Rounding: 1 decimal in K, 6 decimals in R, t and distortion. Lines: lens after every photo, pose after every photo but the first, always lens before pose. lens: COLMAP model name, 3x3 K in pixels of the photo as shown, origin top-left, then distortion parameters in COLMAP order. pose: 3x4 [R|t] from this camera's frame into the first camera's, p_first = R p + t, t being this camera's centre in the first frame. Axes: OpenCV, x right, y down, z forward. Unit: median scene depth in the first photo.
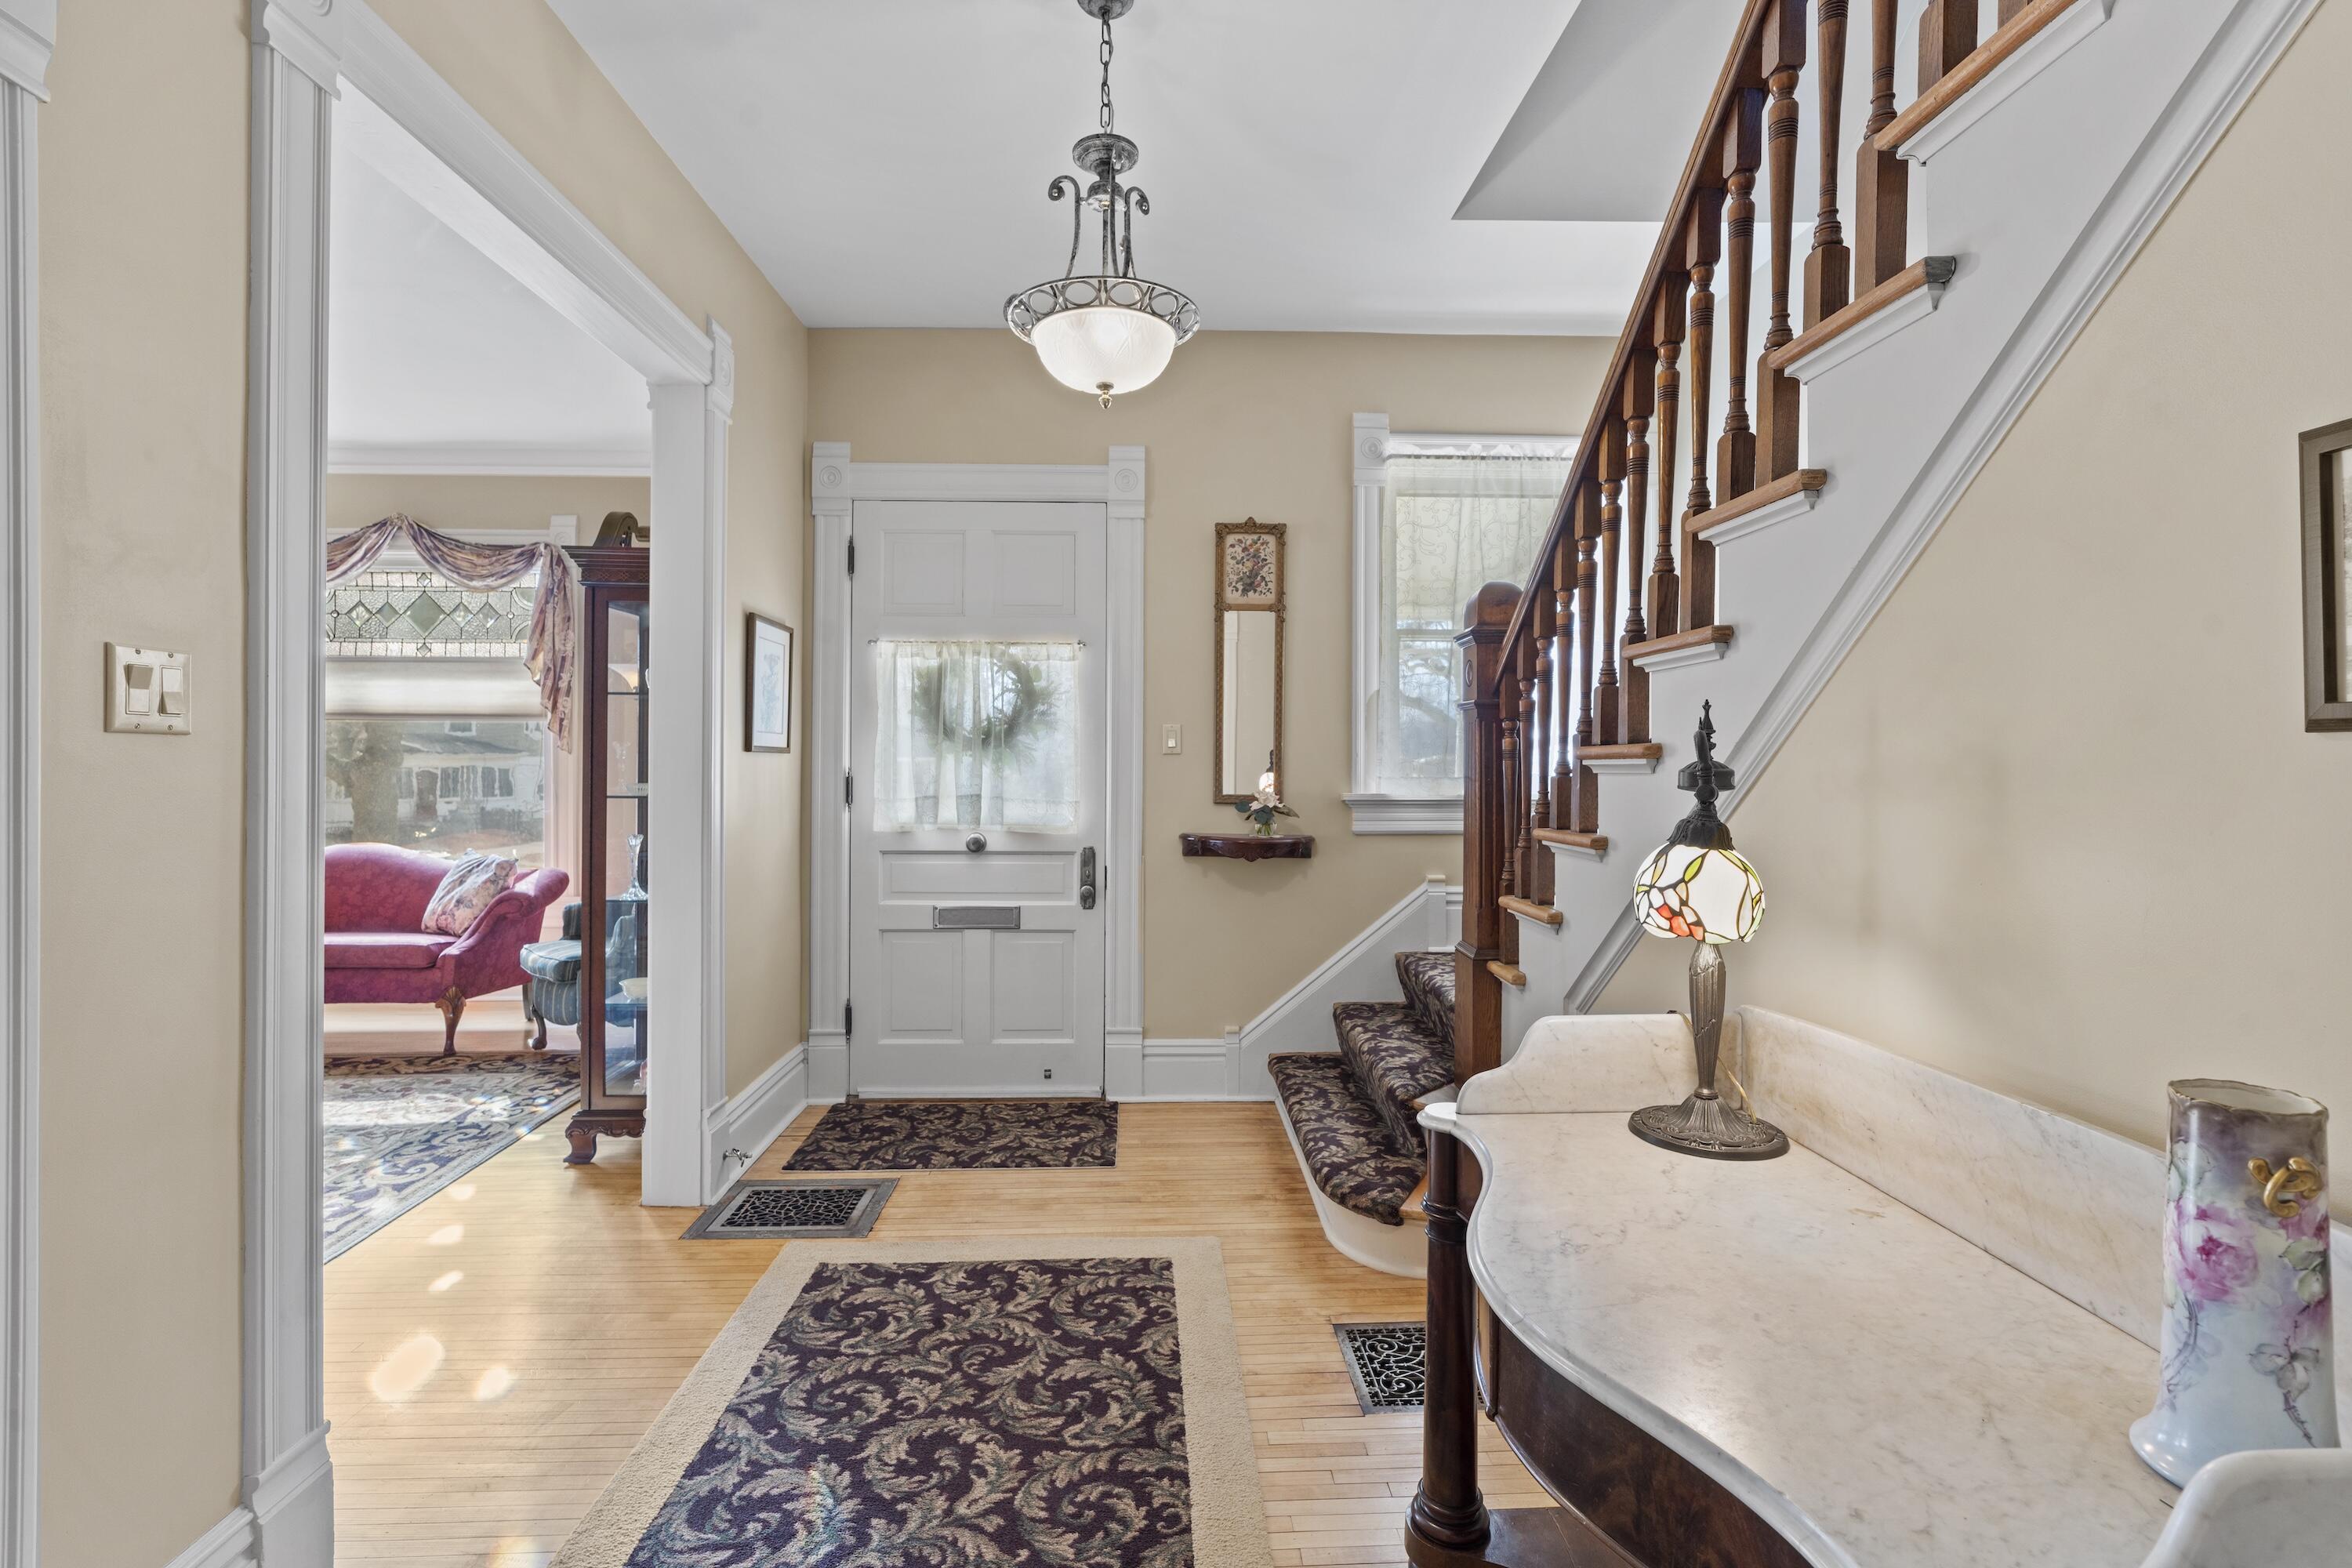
lens RADIAL K [[1064.1, 0, 1182.7], [0, 1064.1, 771.5], [0, 0, 1]] dist [-0.013250, 0.005811]
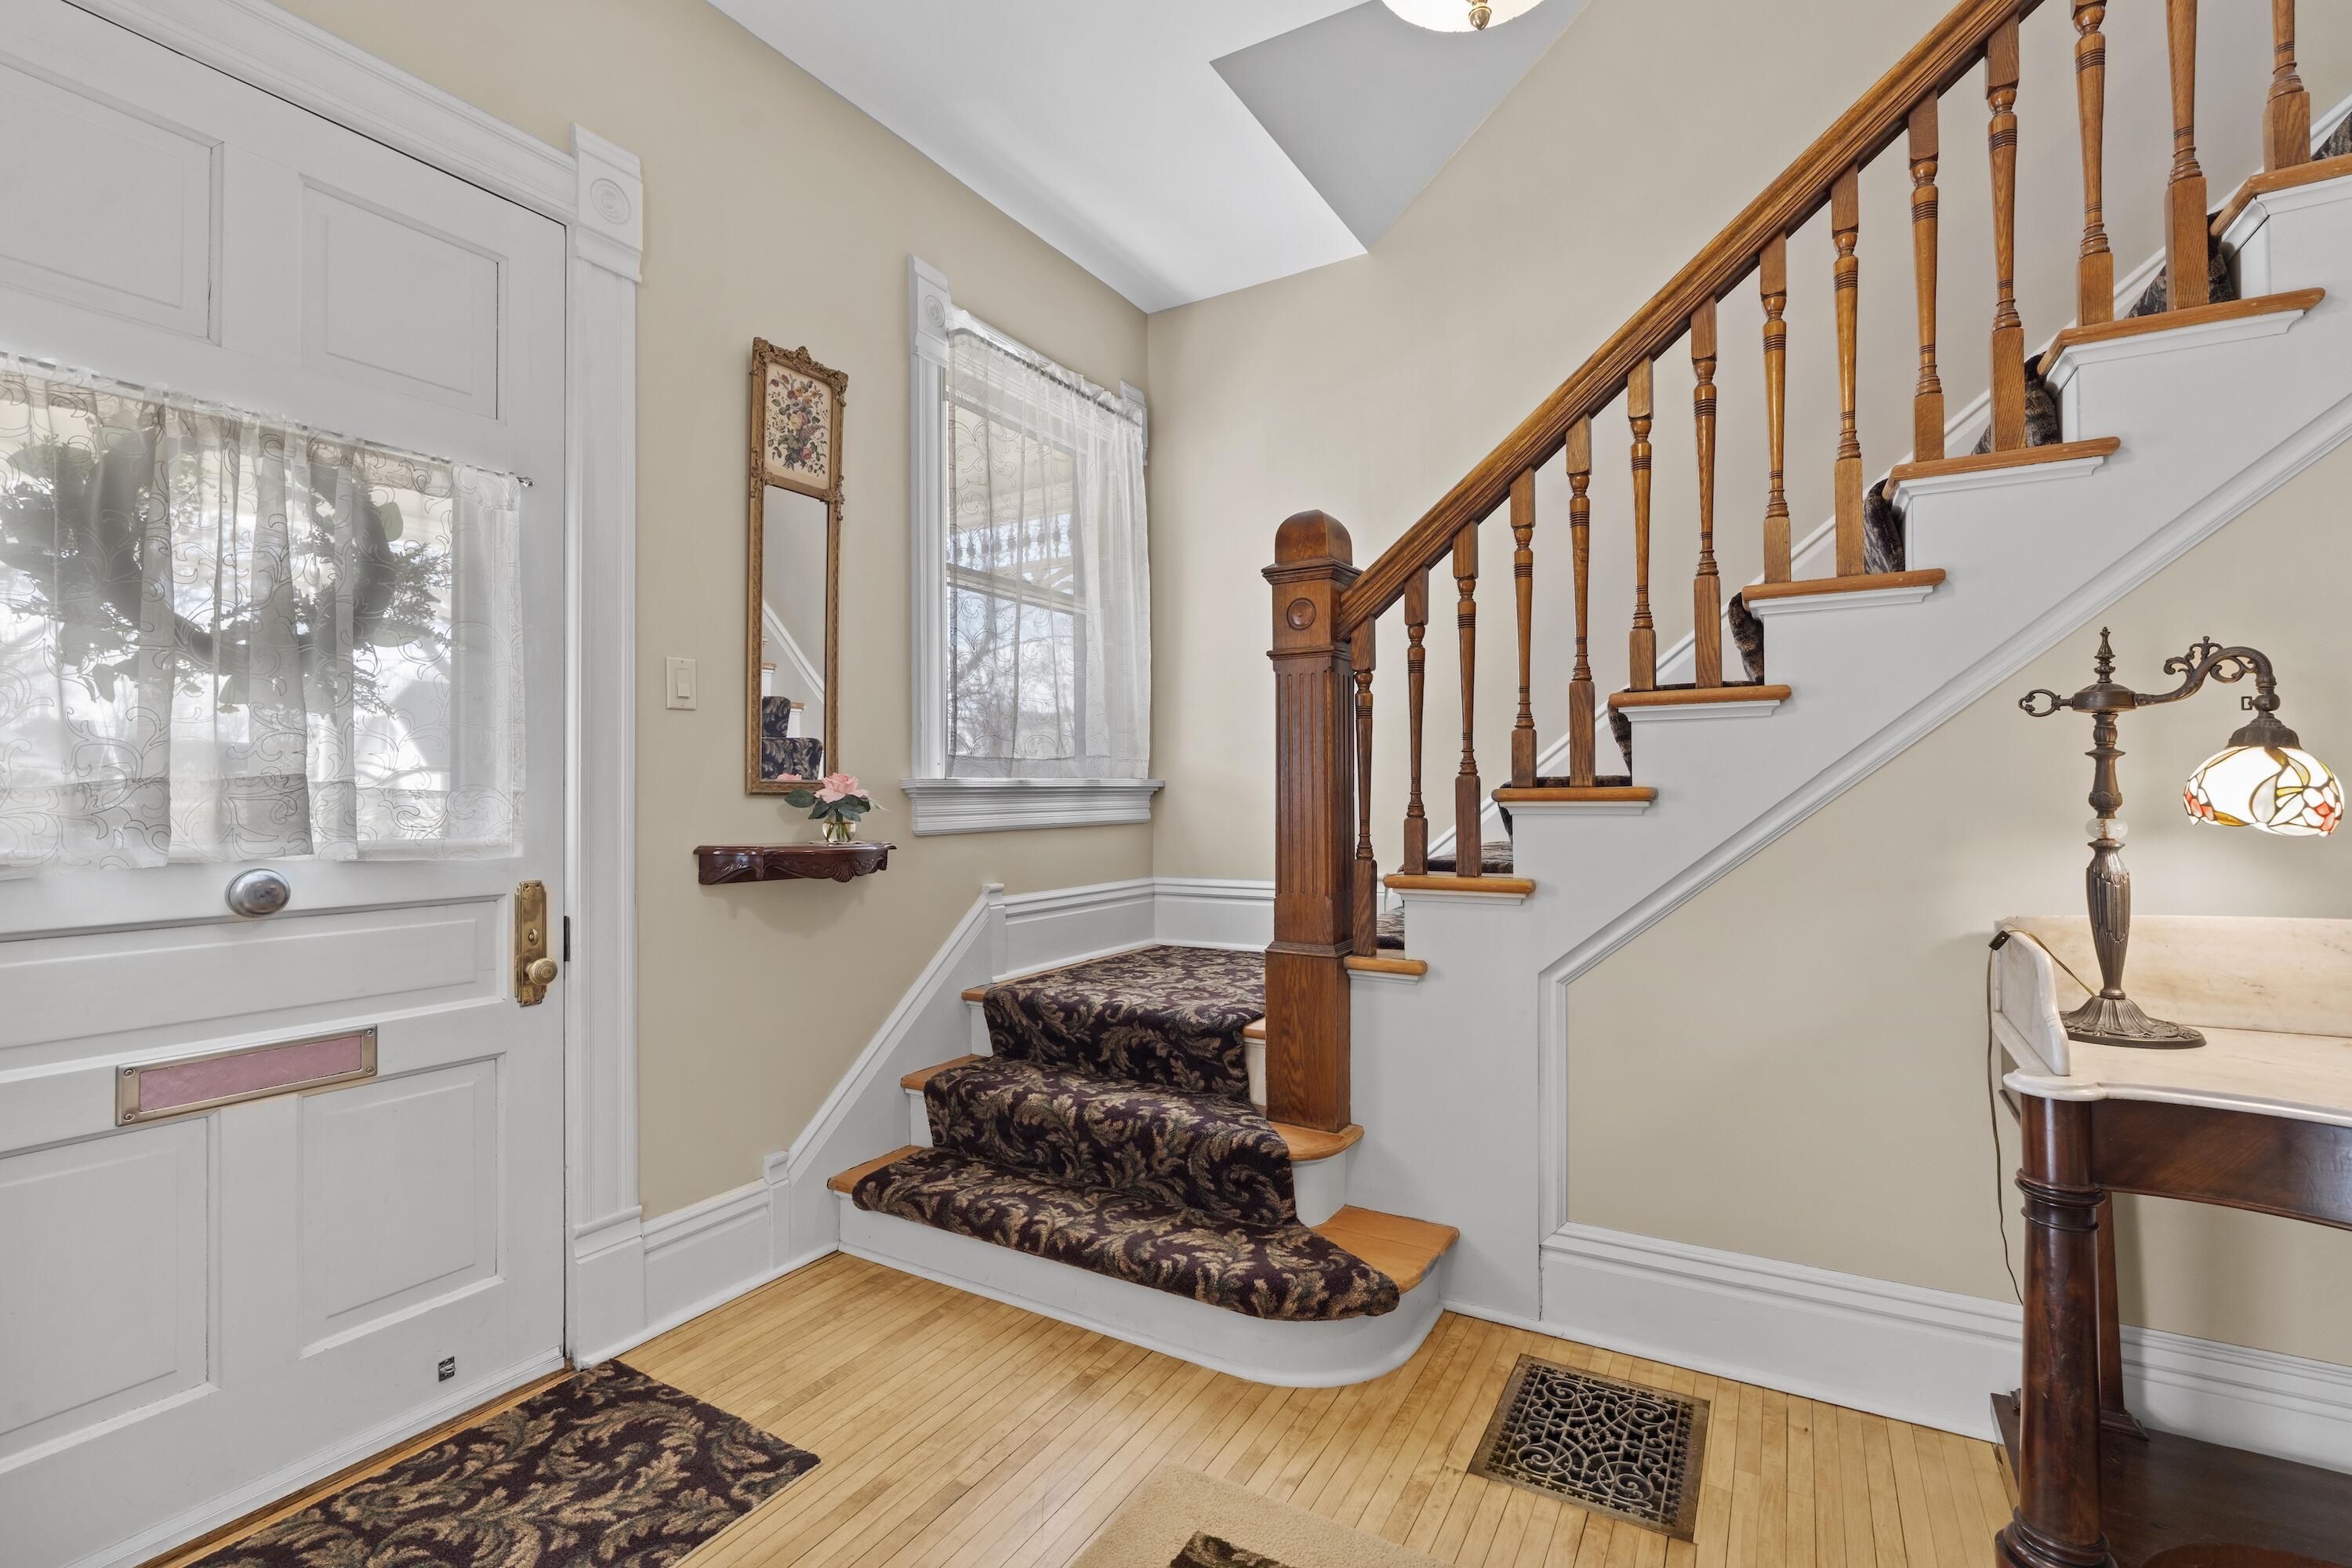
lens RADIAL K [[1055.8, 0, 1171.2], [0, 1055.8, 779.5], [0, 0, 1]] dist [-0.009756, 0.002447]
pose [[0.536050, 0.003775, 0.844178, -0.351080], [0.014746, 0.999796, -0.013835, 0.033623], [-0.844057, 0.019864, 0.535885, 0.474536]]
